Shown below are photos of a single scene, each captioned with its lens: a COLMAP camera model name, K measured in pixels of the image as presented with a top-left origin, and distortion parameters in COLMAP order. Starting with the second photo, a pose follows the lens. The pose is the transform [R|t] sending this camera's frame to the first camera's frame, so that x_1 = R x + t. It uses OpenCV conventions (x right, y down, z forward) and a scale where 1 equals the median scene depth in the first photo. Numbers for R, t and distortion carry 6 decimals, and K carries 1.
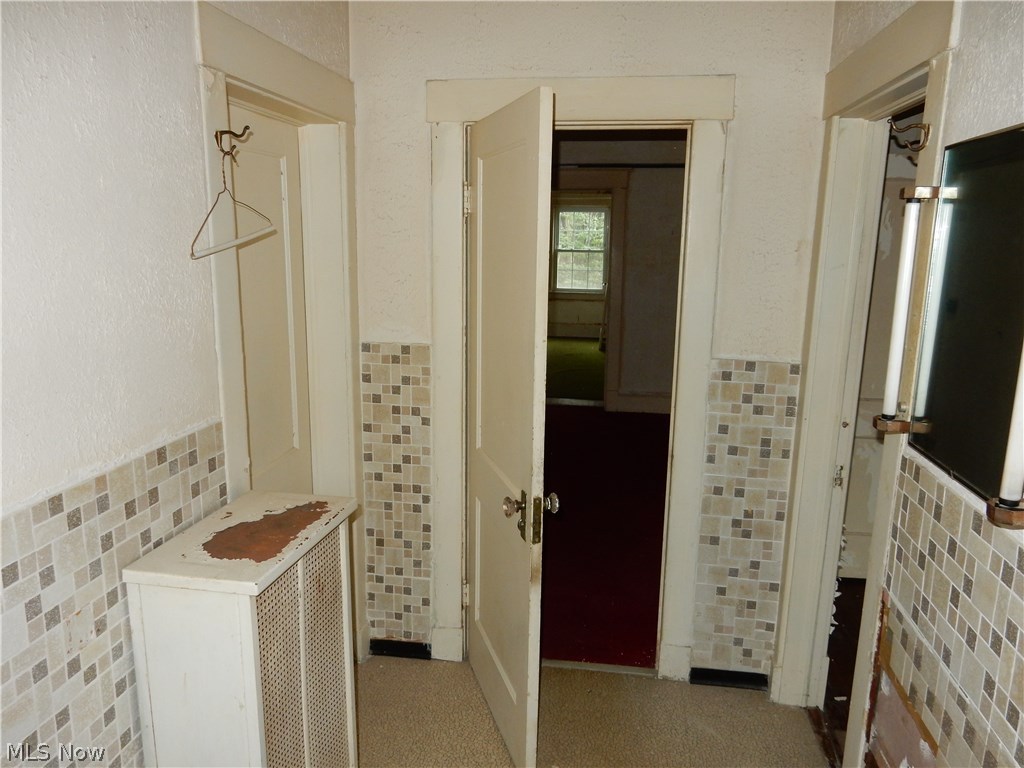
lens RADIAL K [[739.4, 0, 512.0], [0, 739.4, 384.0], [0, 0, 1]] dist [0.003884, 0.001318]
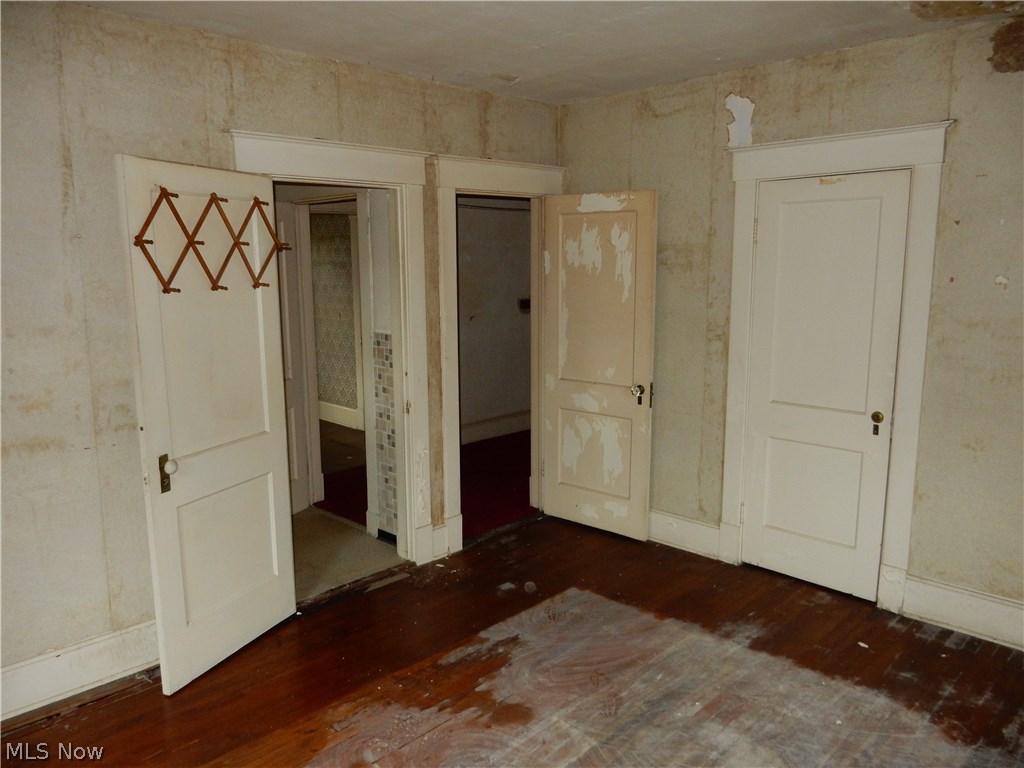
lens RADIAL K [[739.4, 0, 512.0], [0, 739.4, 384.0], [0, 0, 1]] dist [0.003884, 0.001318]
pose [[0.811551, 0.074073, -0.579567, 1.444420], [-0.097877, 0.995150, -0.009867, 0.064373], [0.576025, 0.064734, 0.814865, -0.158444]]
